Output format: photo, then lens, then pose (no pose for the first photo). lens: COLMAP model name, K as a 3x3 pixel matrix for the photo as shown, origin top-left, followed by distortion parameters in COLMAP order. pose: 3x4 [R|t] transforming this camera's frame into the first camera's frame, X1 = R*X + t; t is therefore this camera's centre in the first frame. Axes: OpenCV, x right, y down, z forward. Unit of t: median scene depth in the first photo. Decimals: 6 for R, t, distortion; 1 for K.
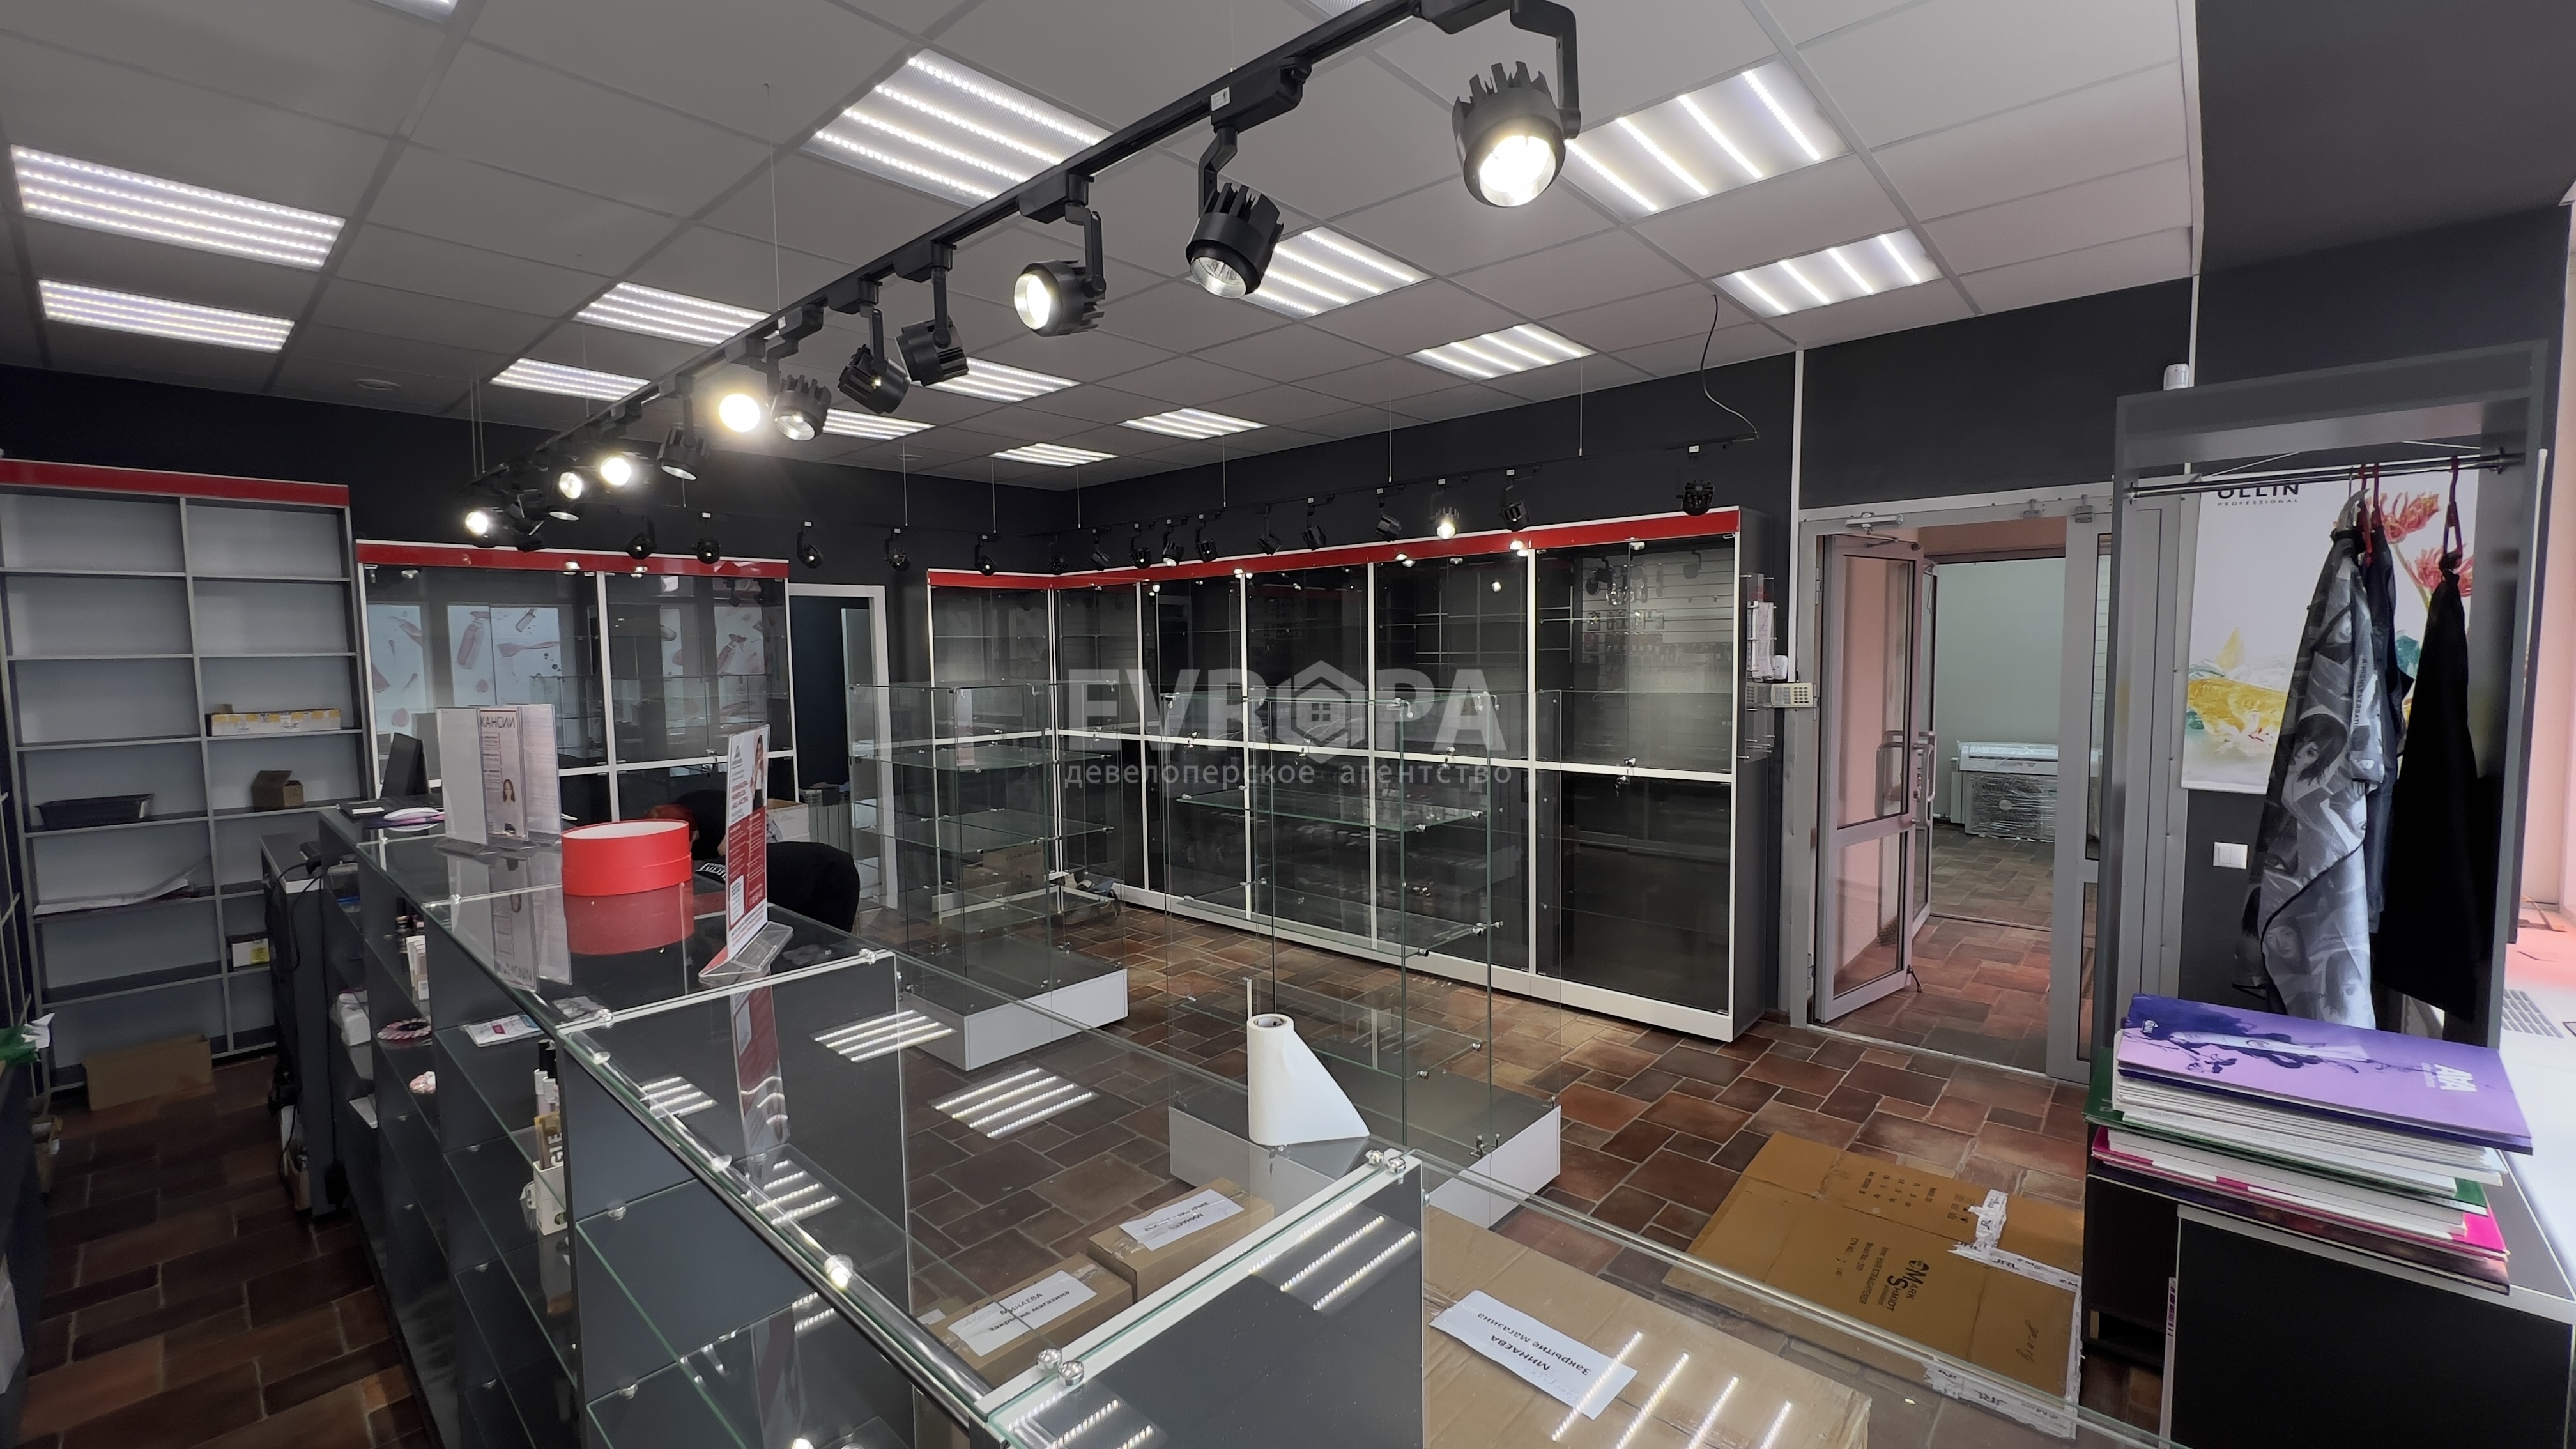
lens RADIAL K [[1043.9, 0, 1288.8], [0, 1043.9, 722.2], [0, 0, 1]] dist [0.000561, 0.000190]
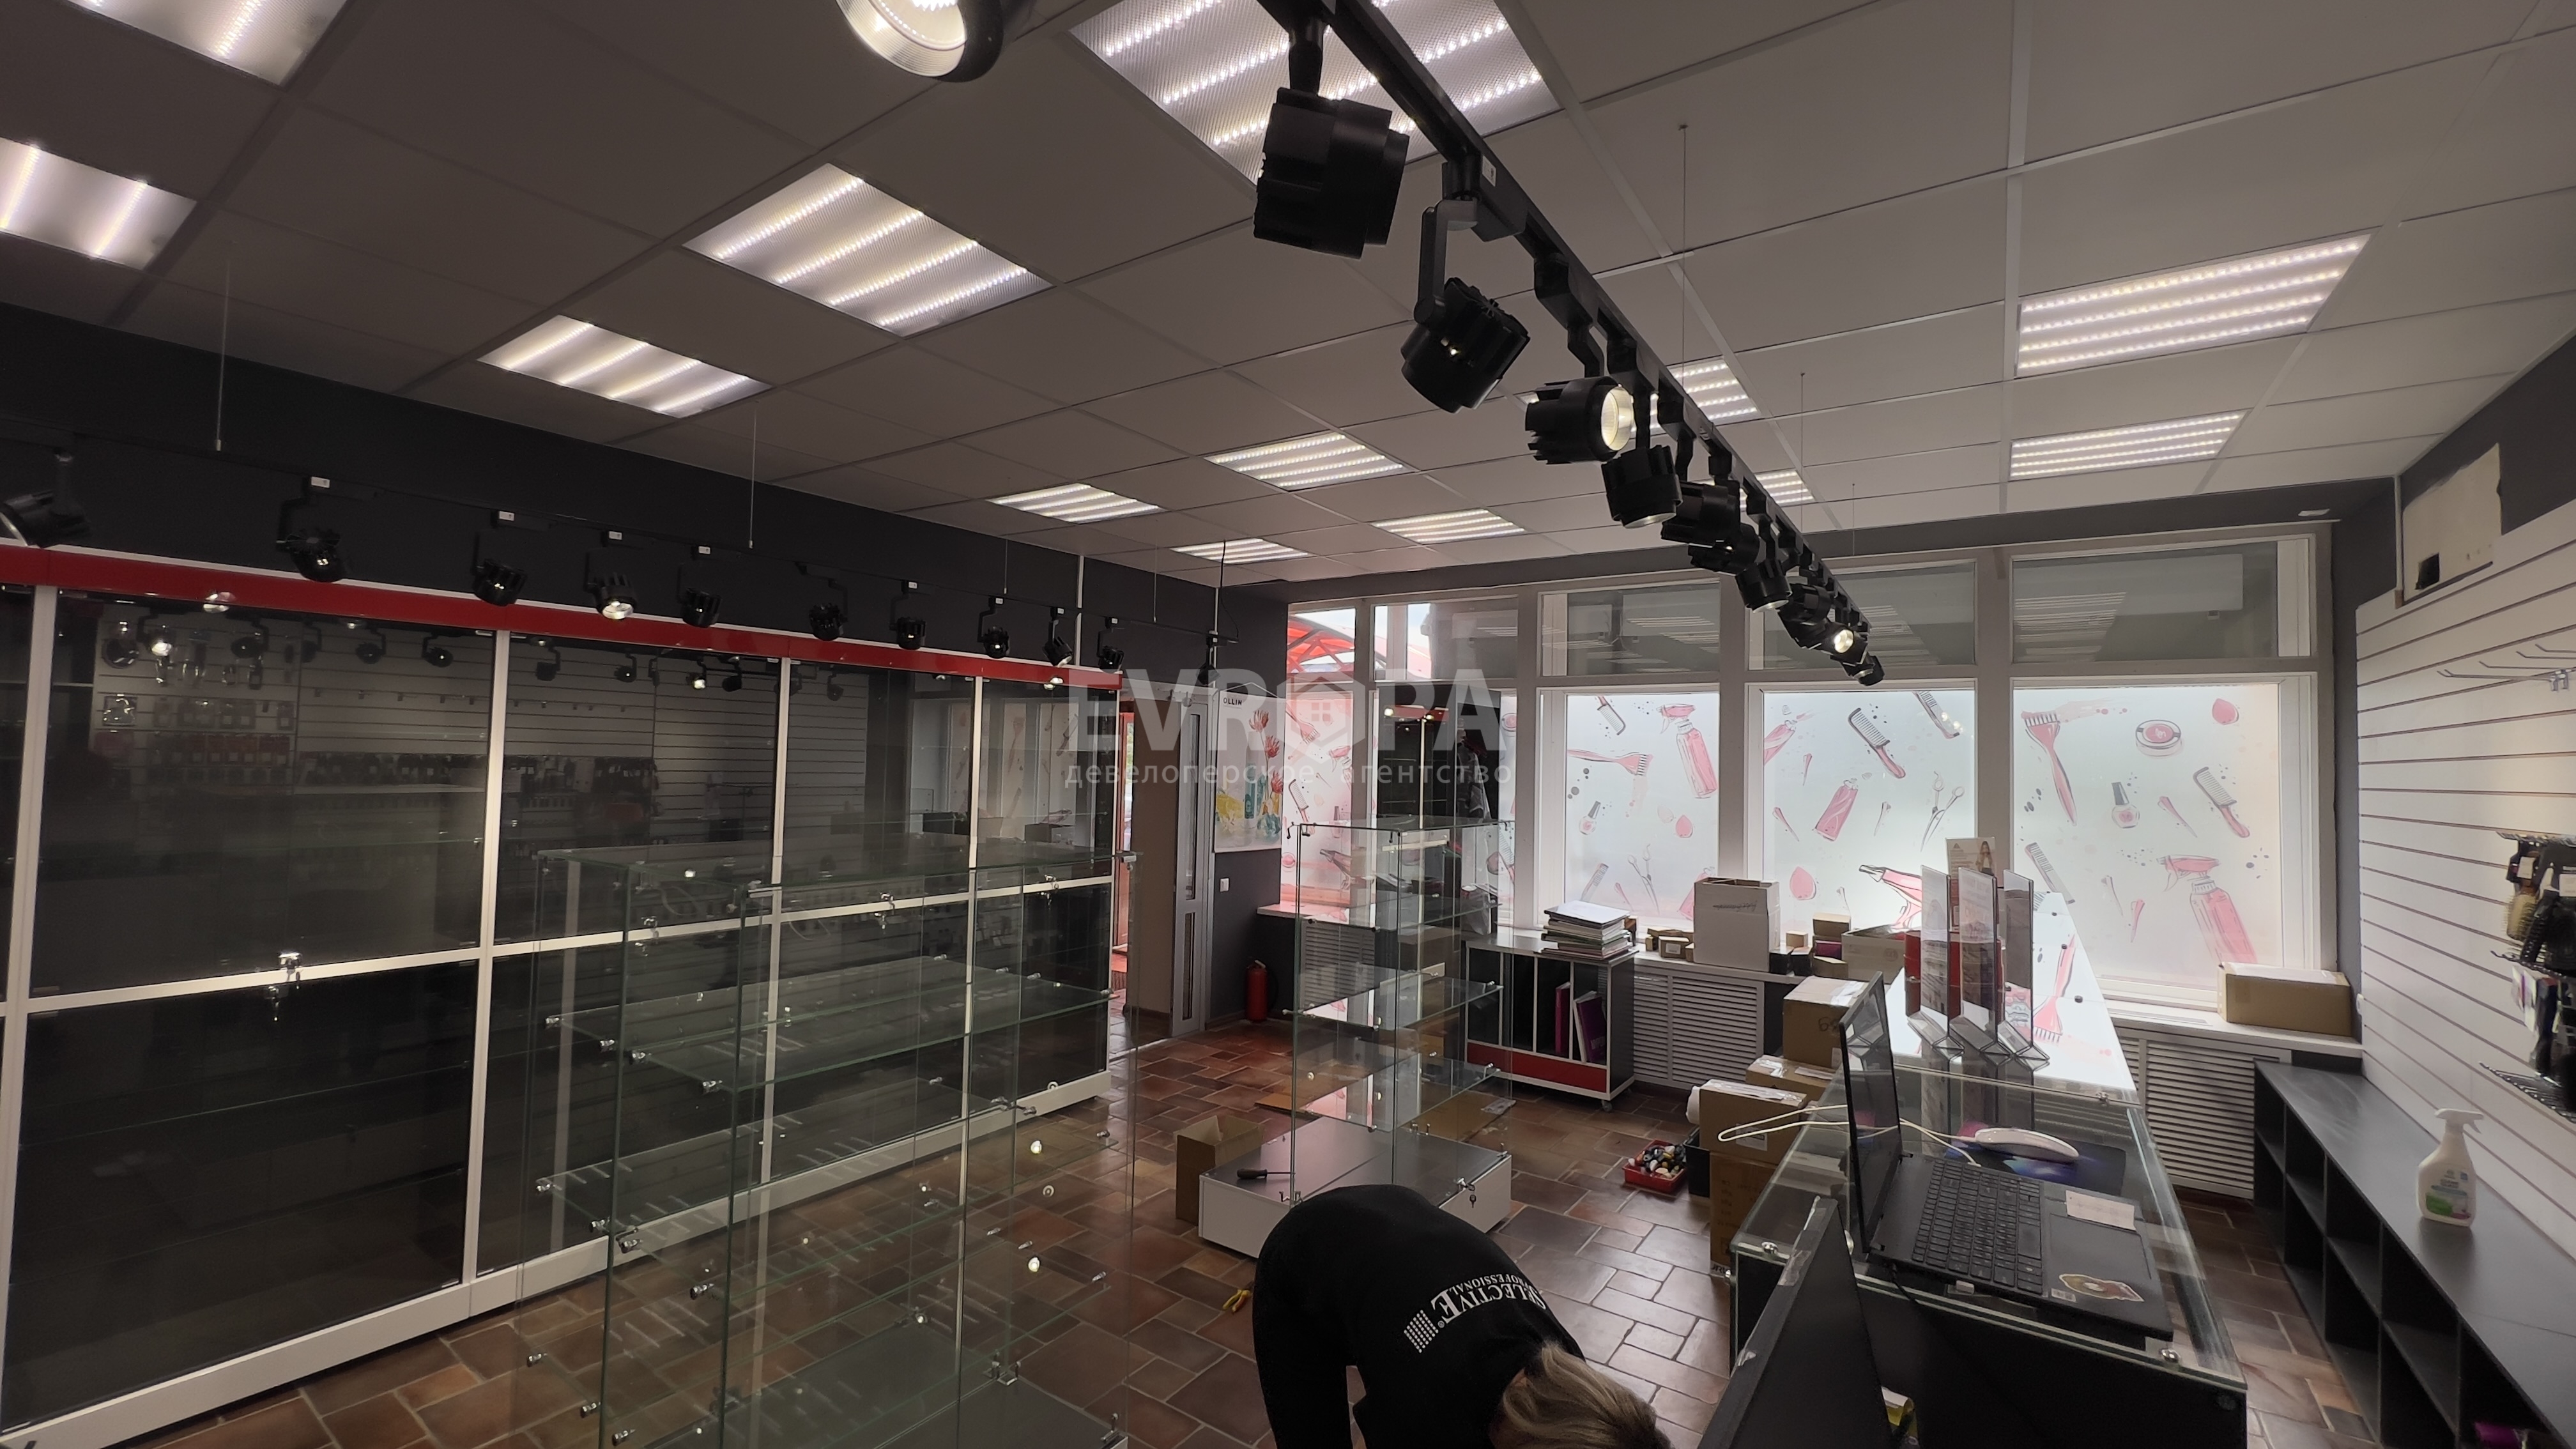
lens RADIAL K [[1043.9, 0, 1295.7], [0, 1043.9, 716.9], [0, 0, 1]] dist [0.000561, 0.000190]
pose [[-0.116198, 0.058075, 0.991527, -0.743917], [0.048636, 0.997424, -0.052720, -0.051457], [-0.992035, 0.042098, -0.118723, 0.783697]]
